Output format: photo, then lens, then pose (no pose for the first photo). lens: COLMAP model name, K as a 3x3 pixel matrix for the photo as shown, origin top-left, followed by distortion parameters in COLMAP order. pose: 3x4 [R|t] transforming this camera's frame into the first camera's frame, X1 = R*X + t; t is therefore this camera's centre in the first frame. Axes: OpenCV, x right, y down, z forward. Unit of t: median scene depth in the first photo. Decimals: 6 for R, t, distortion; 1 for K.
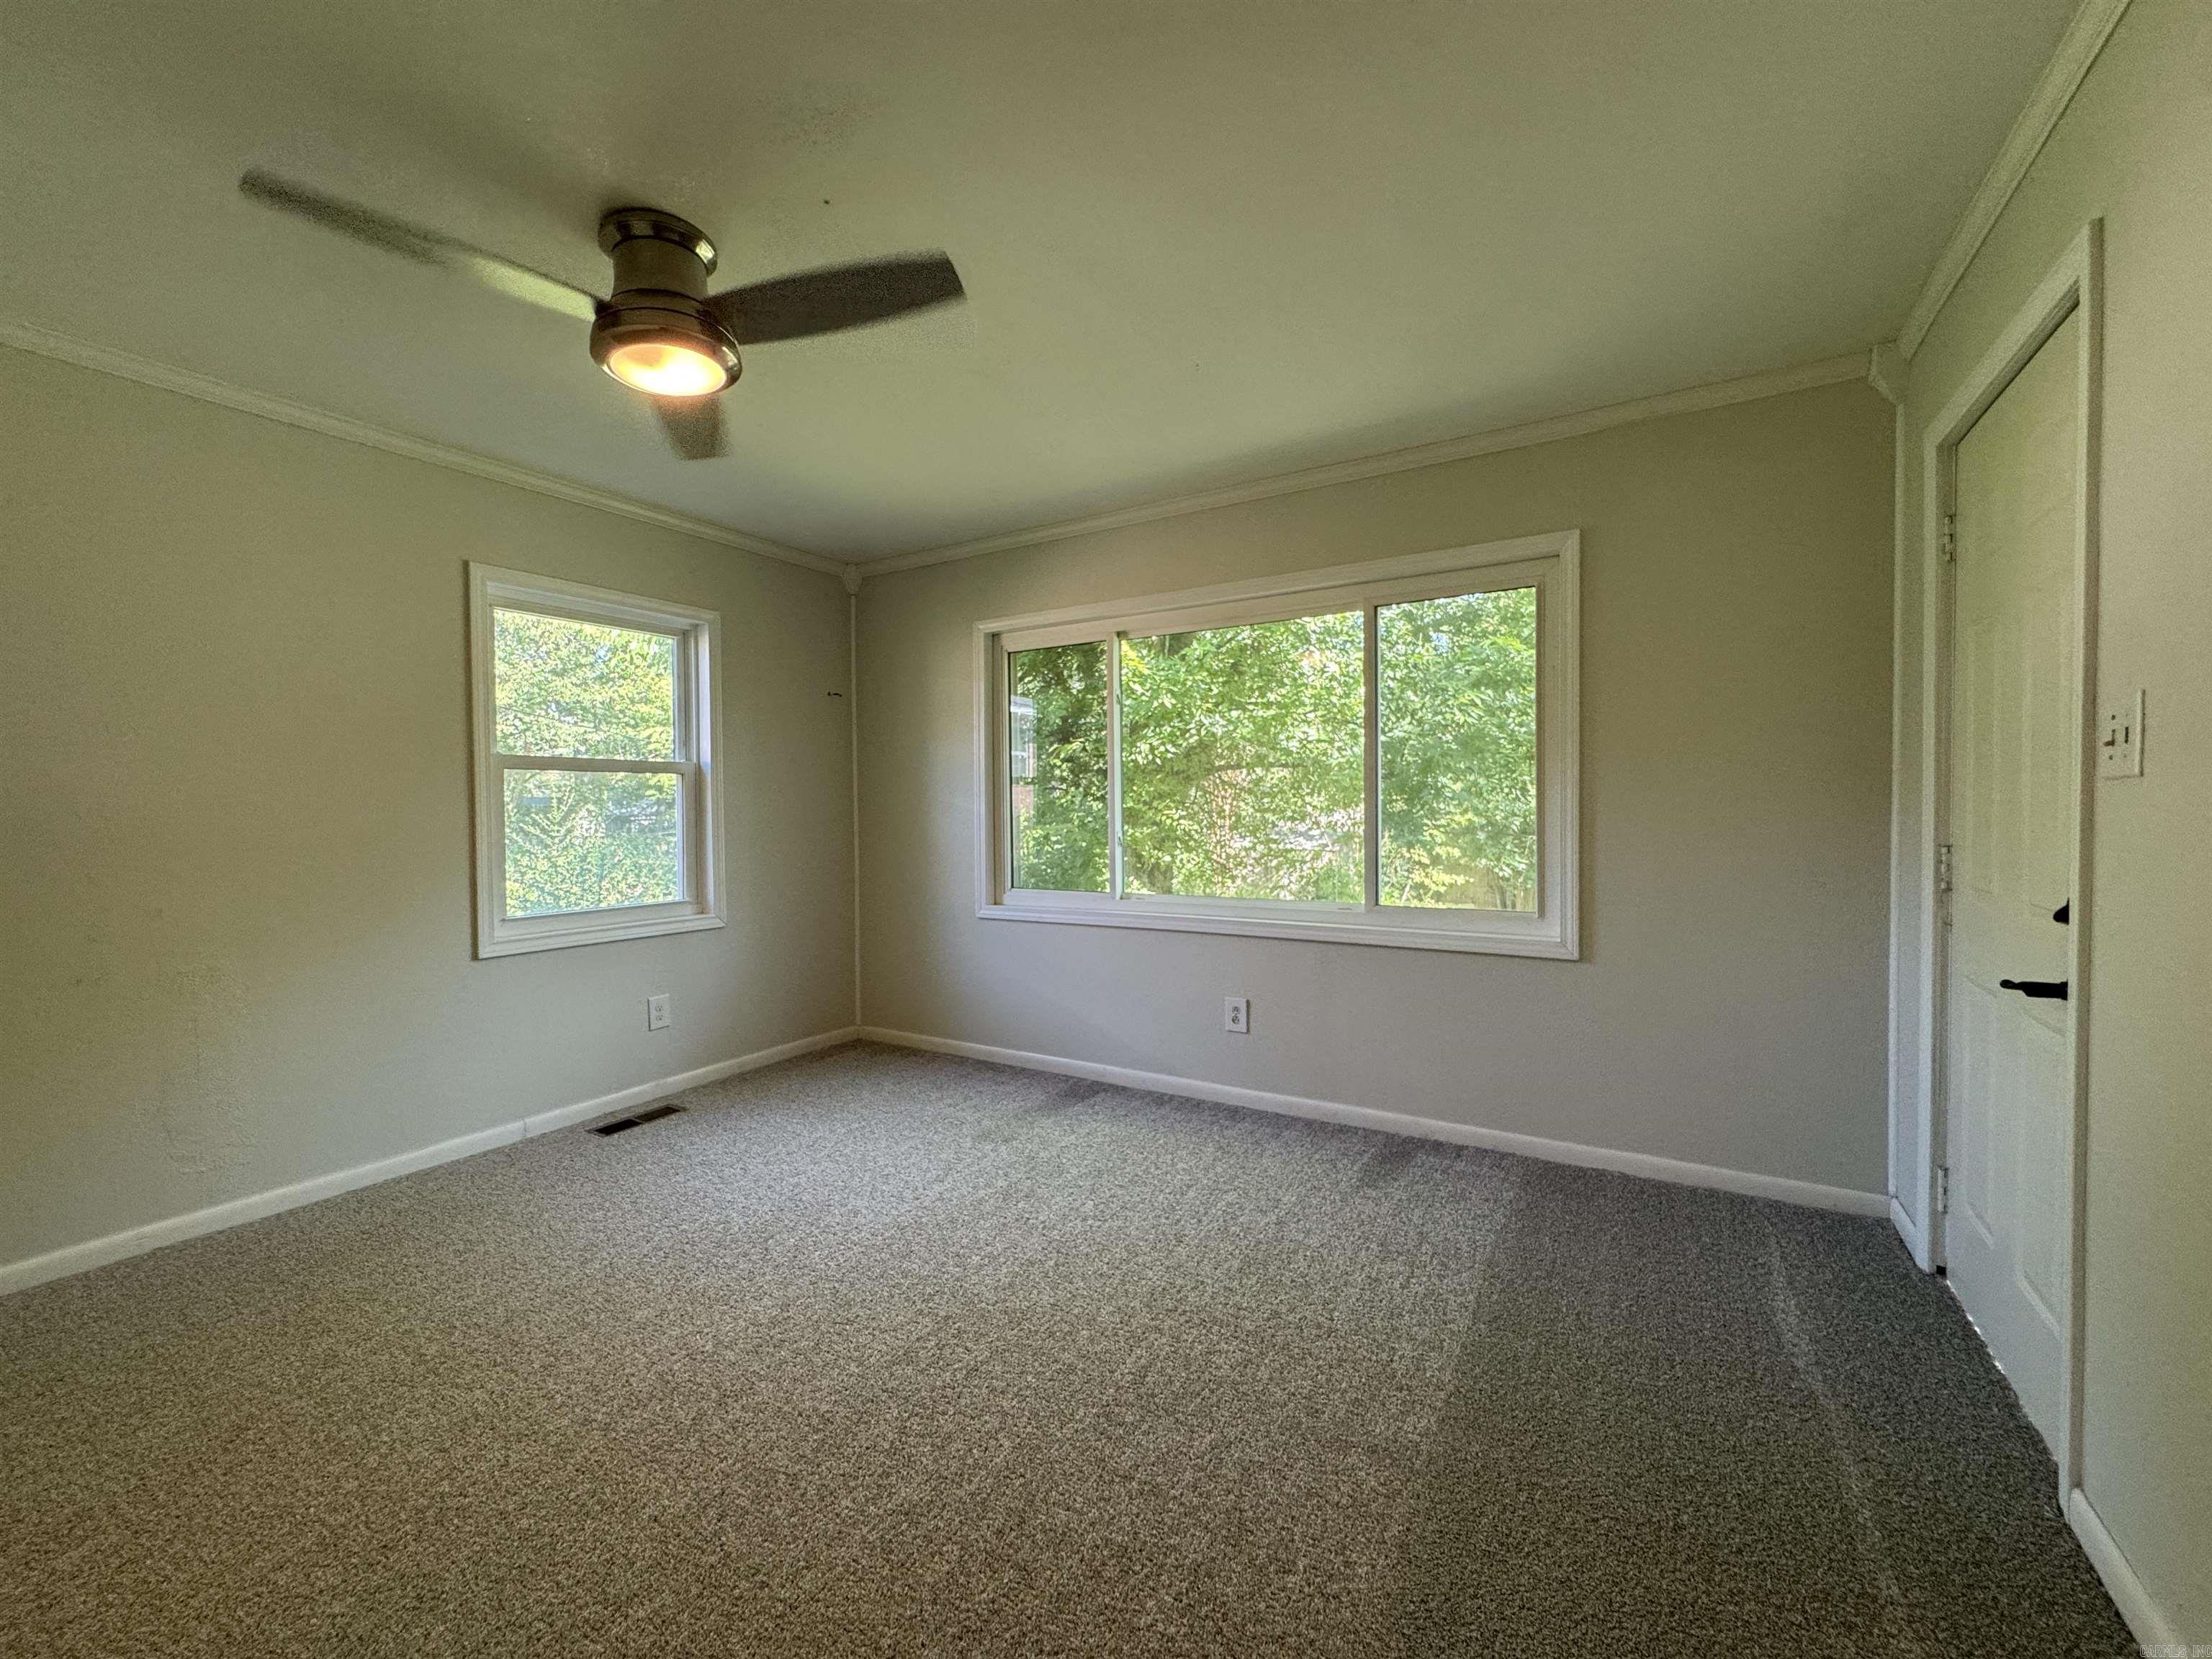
lens RADIAL K [[882.9, 0, 1111.9], [0, 882.9, 825.5], [0, 0, 1]] dist [-0.002948, 0.000756]
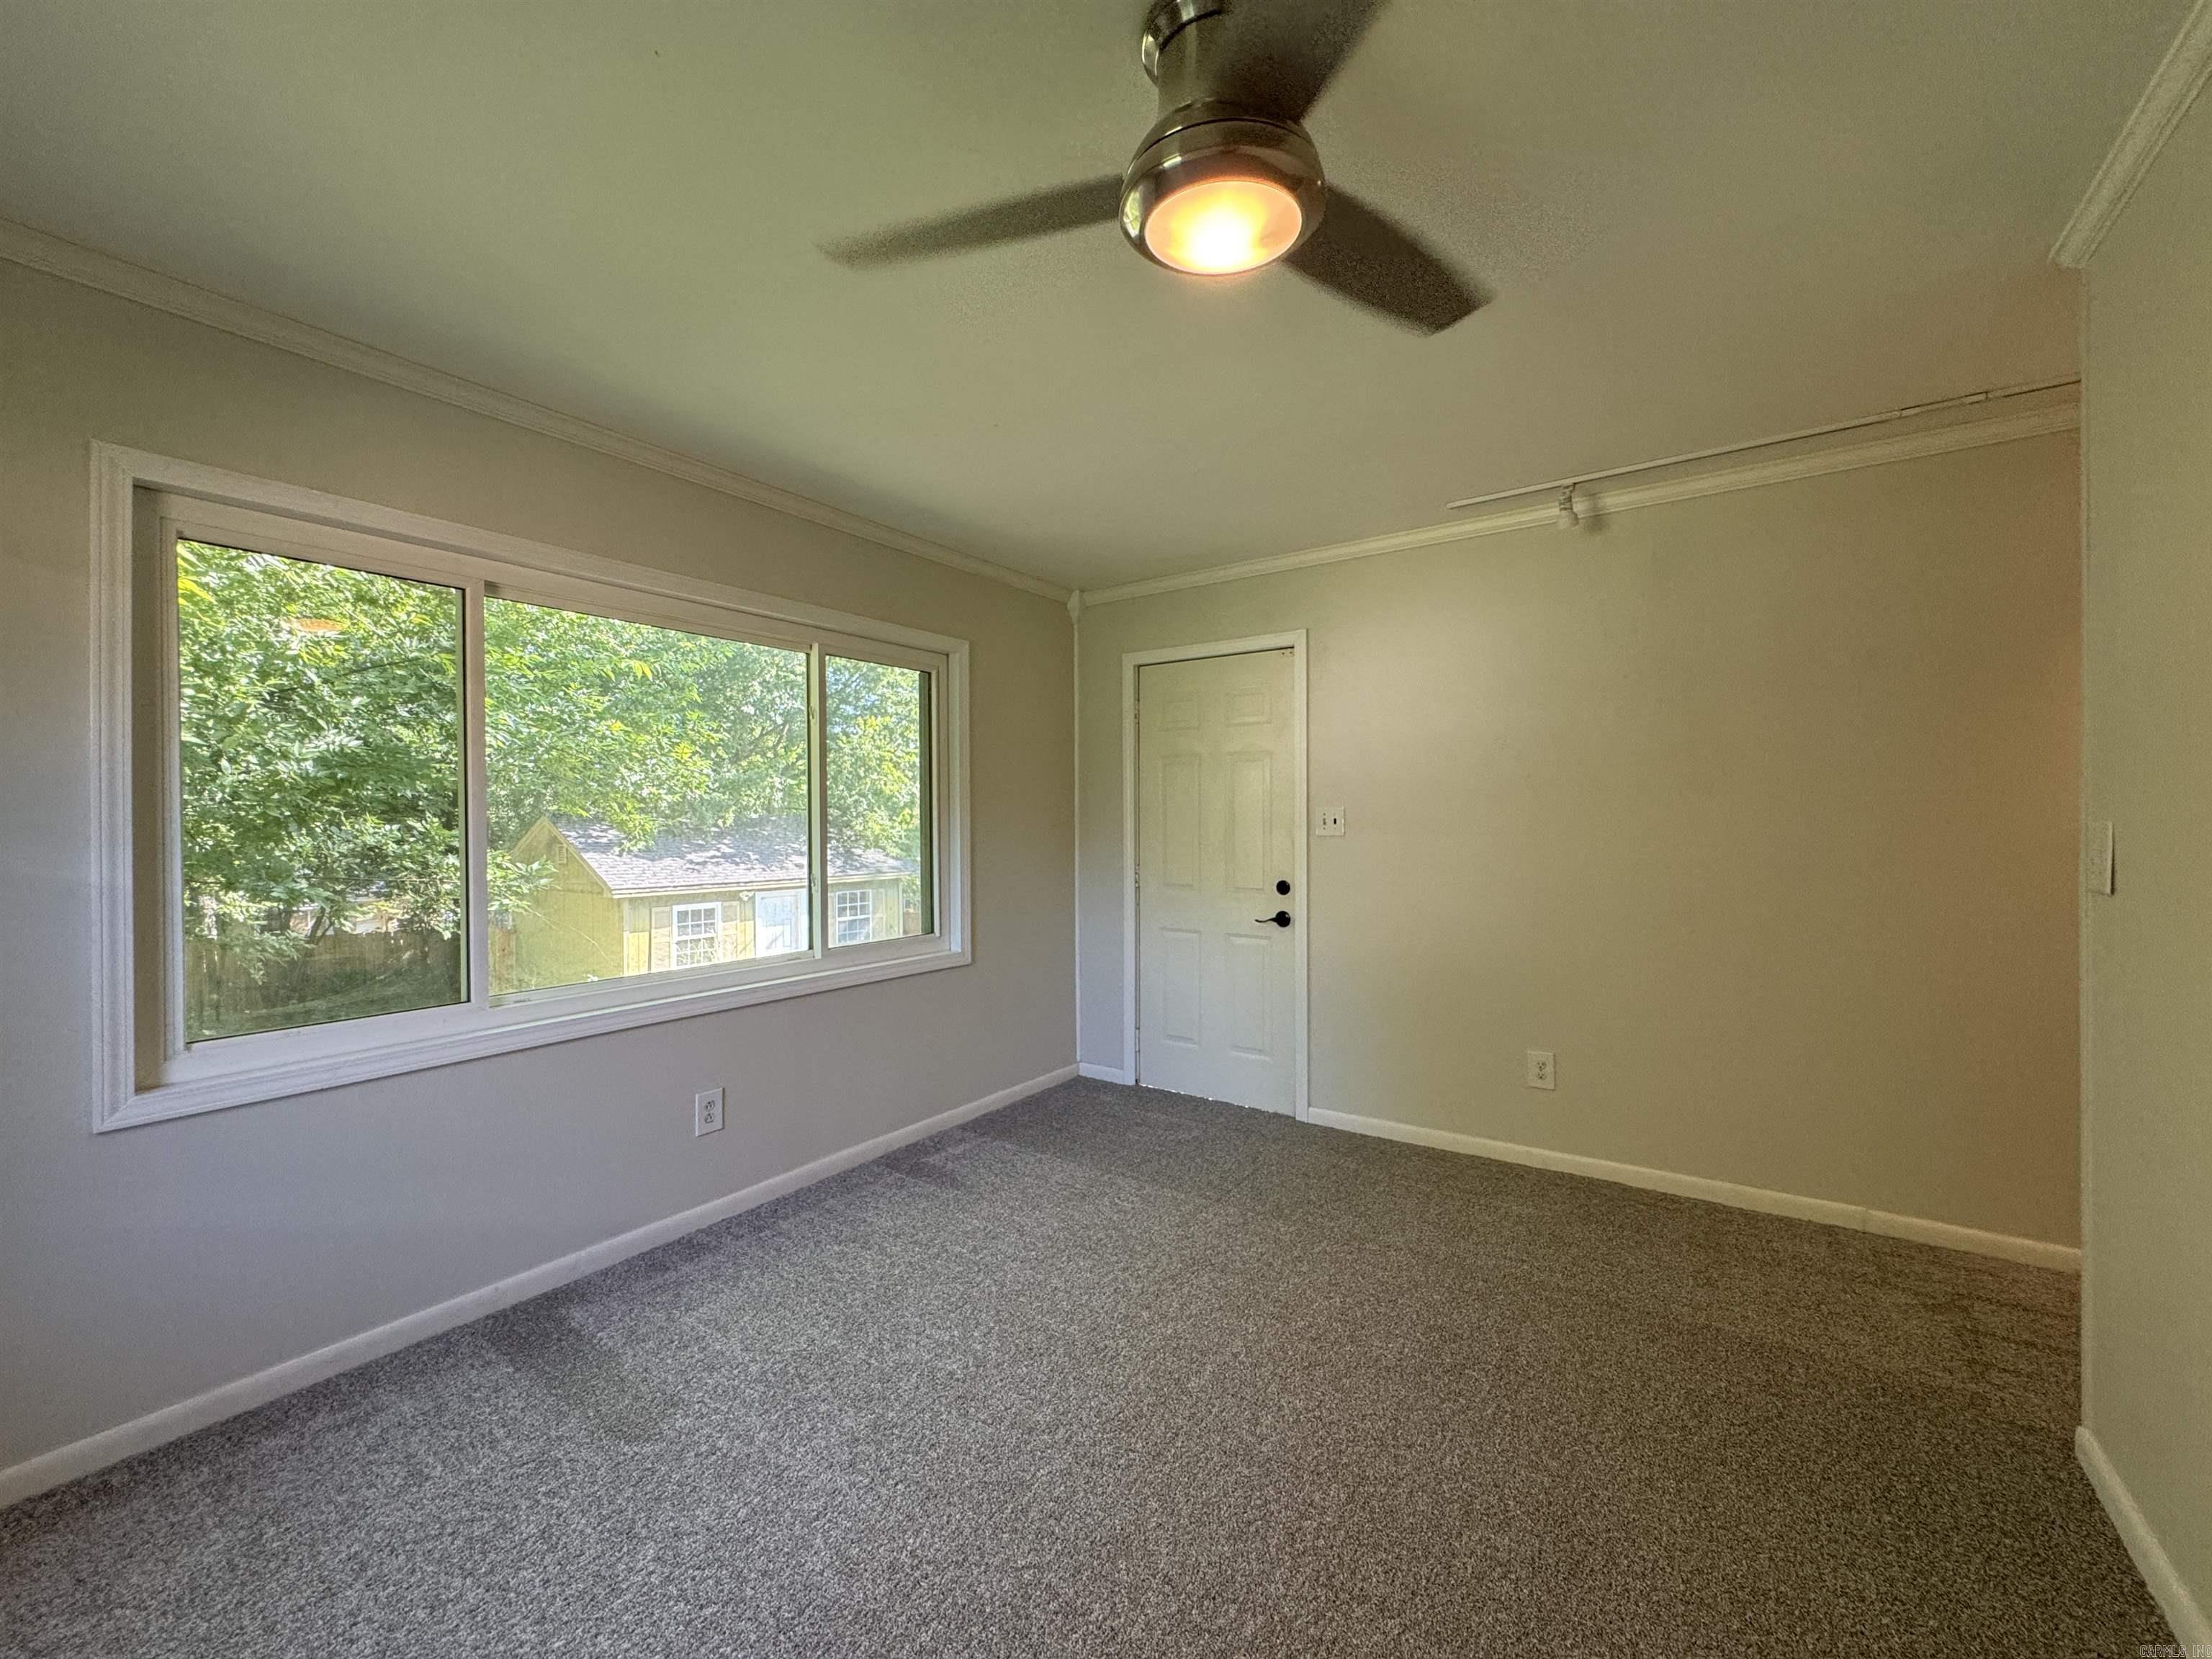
lens RADIAL K [[882.9, 0, 1094.5], [0, 882.9, 831.5], [0, 0, 1]] dist [-0.002948, 0.000756]
pose [[0.074792, 0.000978, 0.997199, -0.835628], [0.030339, 0.999534, -0.003256, -0.038774], [-0.996738, 0.030497, 0.074727, 0.754798]]
